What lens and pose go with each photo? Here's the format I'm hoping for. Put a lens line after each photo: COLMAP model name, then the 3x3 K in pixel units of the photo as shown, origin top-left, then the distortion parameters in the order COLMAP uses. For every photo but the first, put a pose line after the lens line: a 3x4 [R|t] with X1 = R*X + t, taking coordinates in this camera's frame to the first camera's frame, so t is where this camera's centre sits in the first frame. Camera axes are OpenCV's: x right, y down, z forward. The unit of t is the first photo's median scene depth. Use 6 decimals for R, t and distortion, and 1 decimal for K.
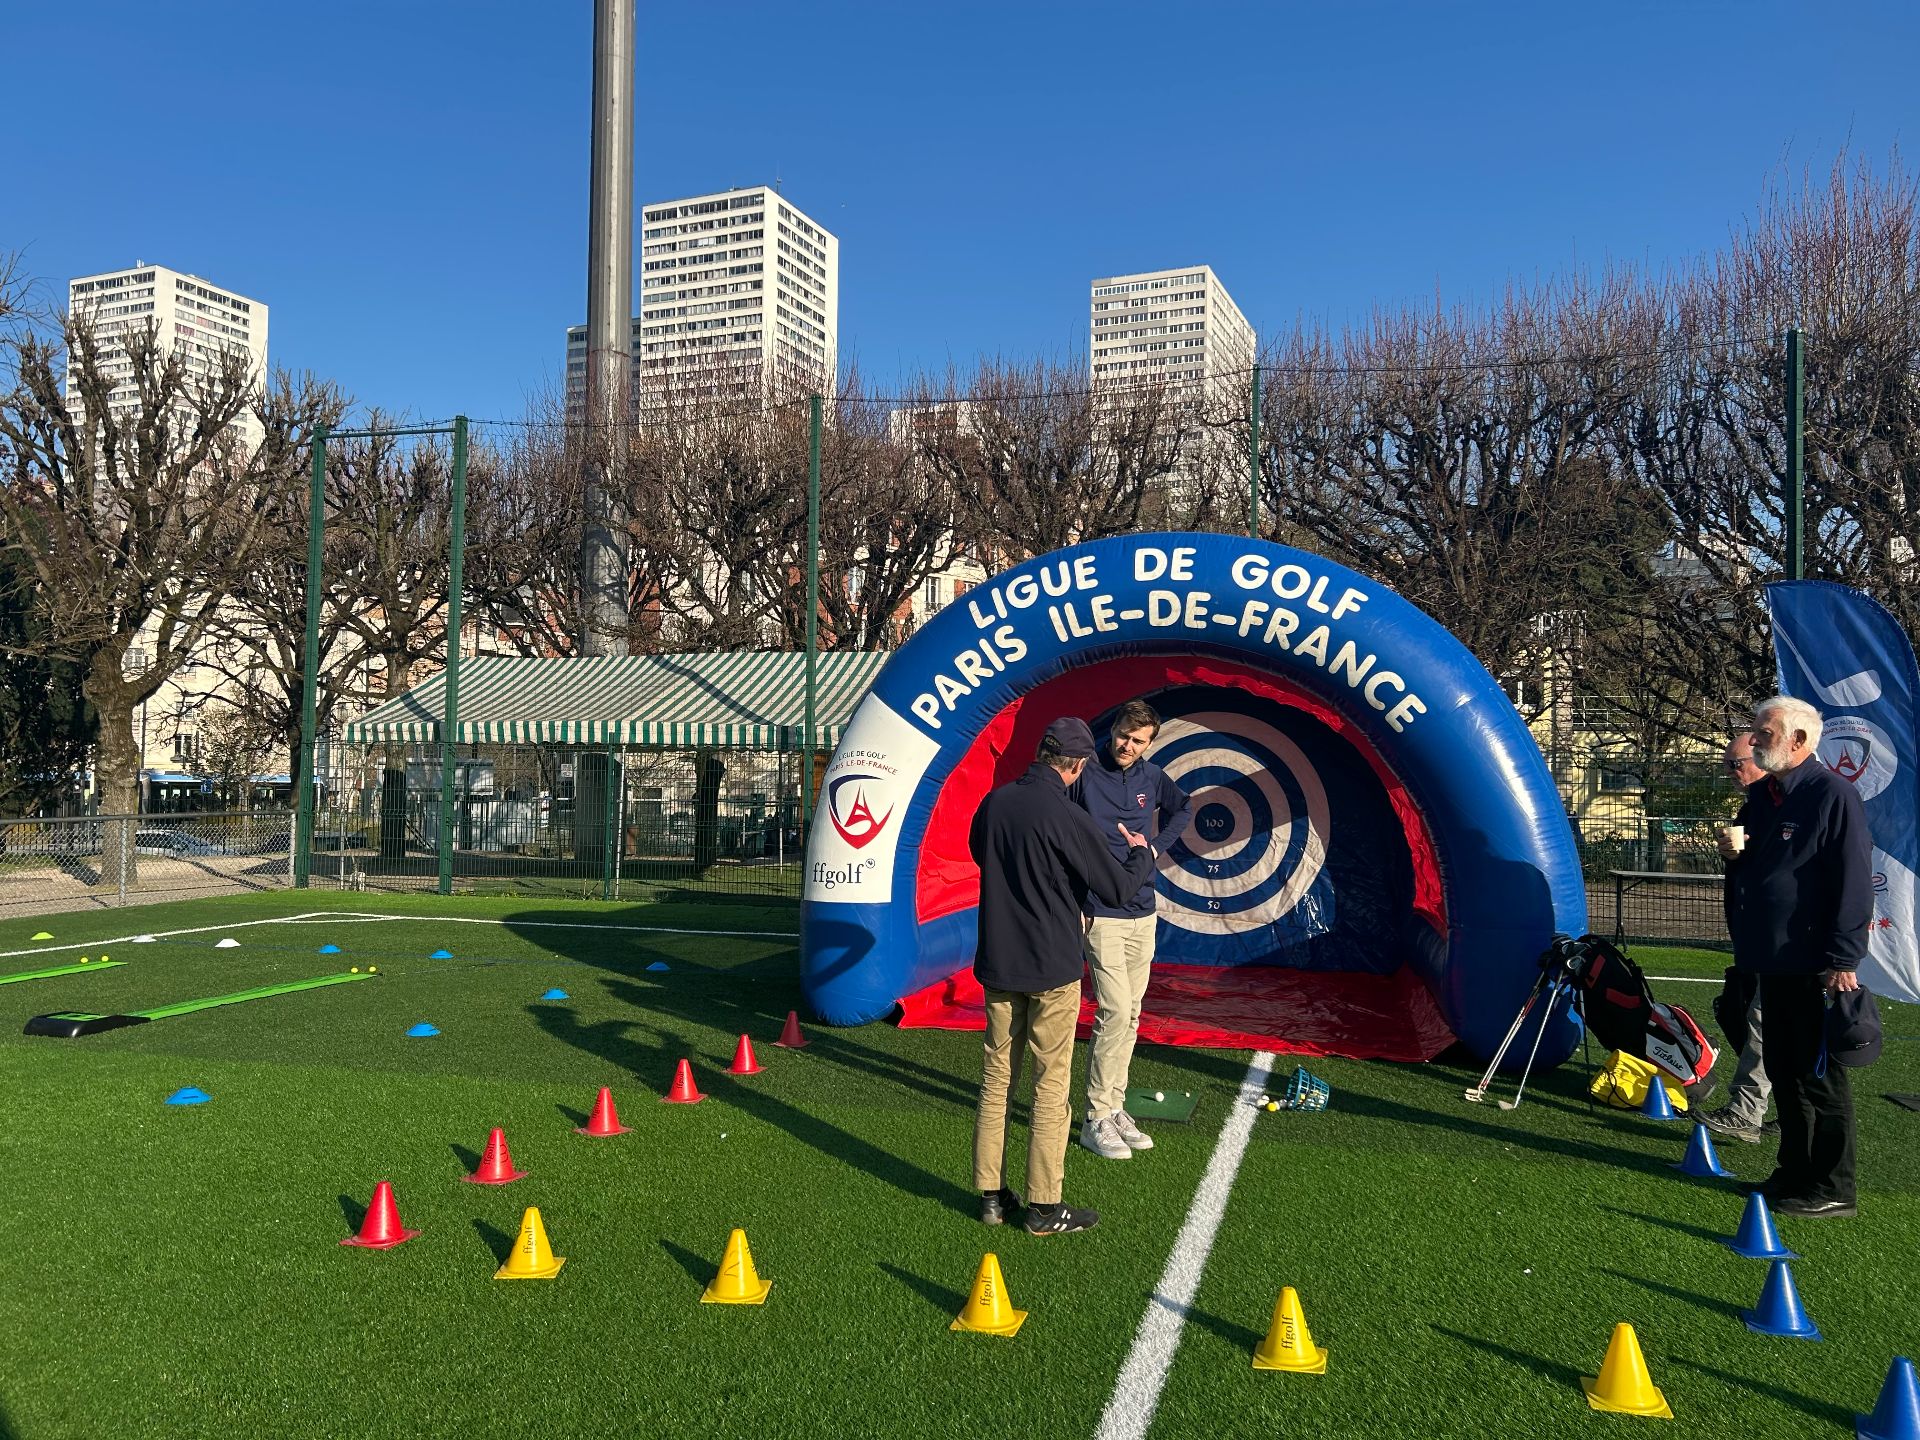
lens RADIAL K [[1412.4, 0, 946.3], [0, 1412.4, 714.9], [0, 0, 1]] dist [0.114389, -0.257641]
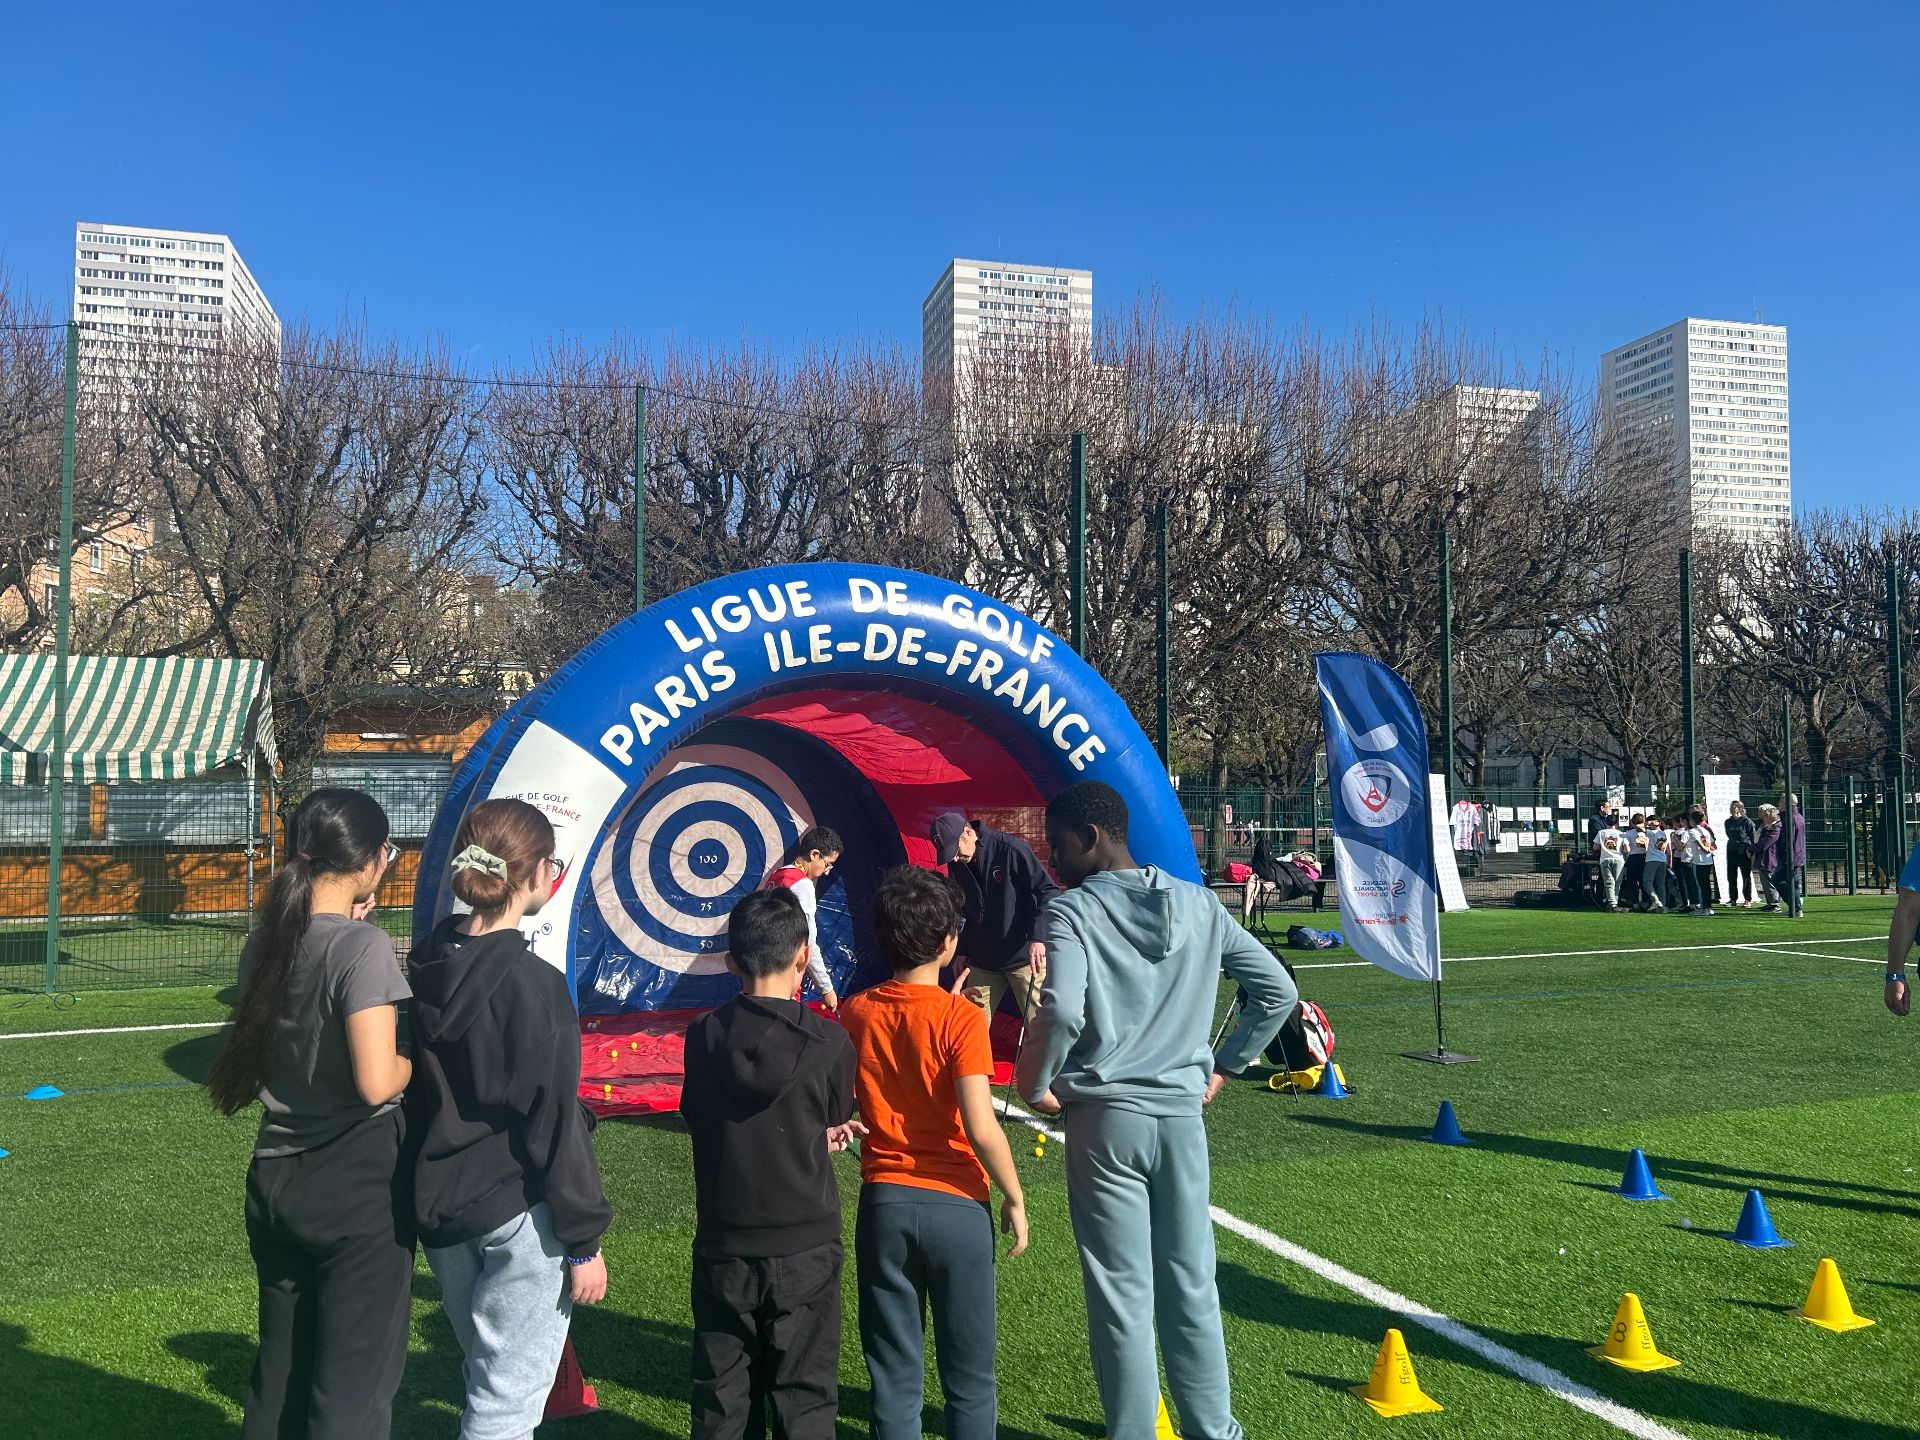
lens RADIAL K [[1425.1, 0, 956.7], [0, 1425.1, 716.6], [0, 0, 1]] dist [0.050543, -0.058835]
pose [[0.785354, 0.022935, 0.618623, -0.284198], [-0.013251, 0.999707, -0.020241, -0.003703], [-0.618906, 0.007699, 0.785428, 0.139745]]
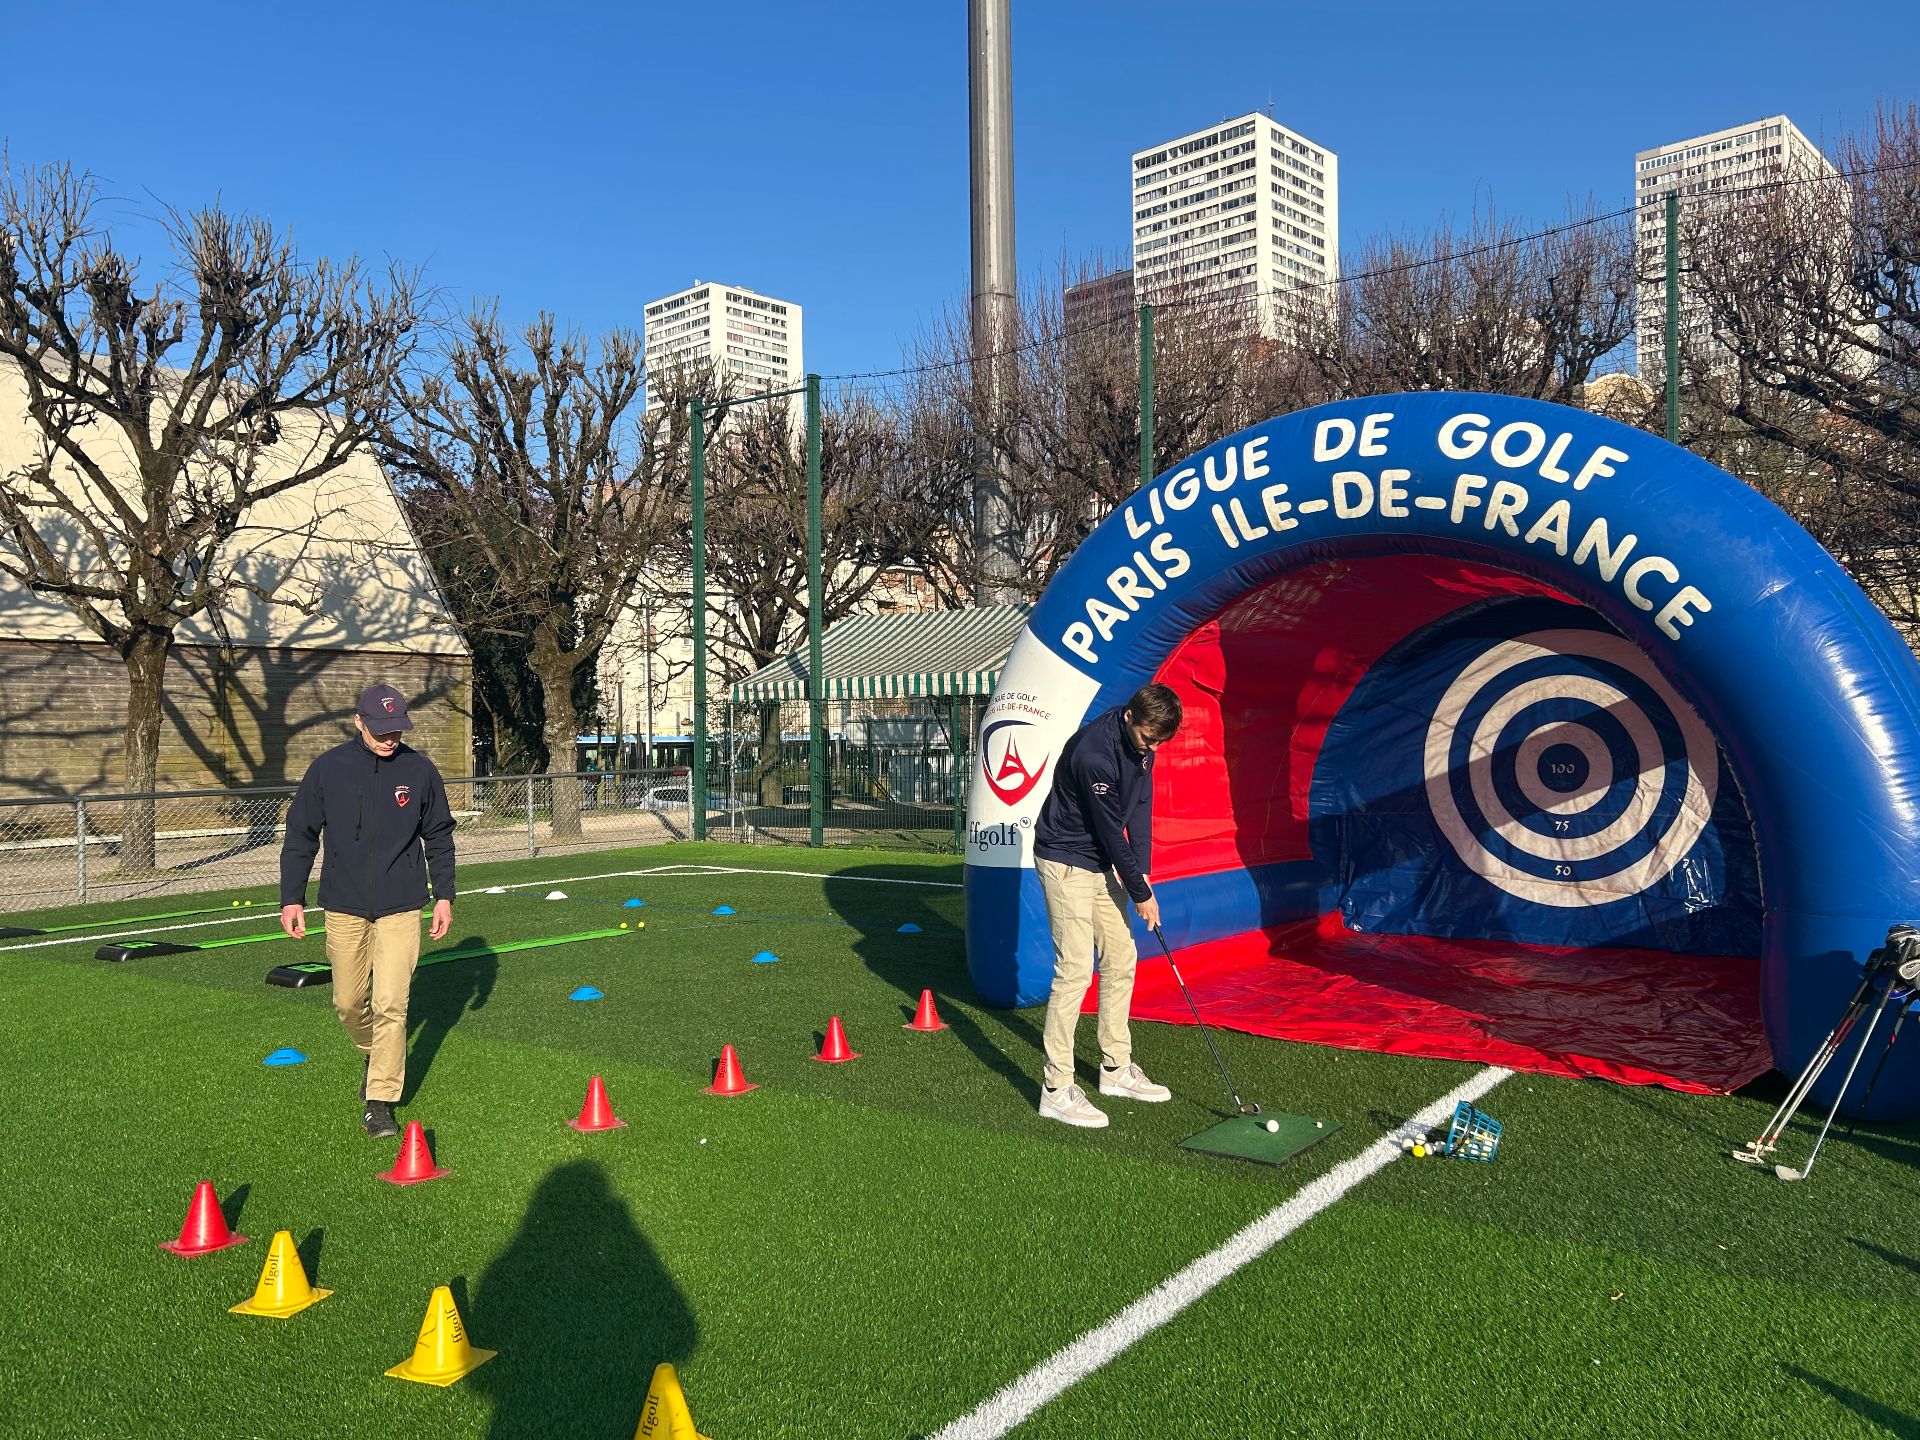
lens RADIAL K [[1425.1, 0, 956.7], [0, 1425.1, 716.6], [0, 0, 1]] dist [0.050543, -0.058835]
pose [[0.938130, -0.028467, -0.345111, 0.152427], [0.040944, 0.998743, 0.028916, 0.009934], [0.343854, -0.041257, 0.938116, 0.128360]]
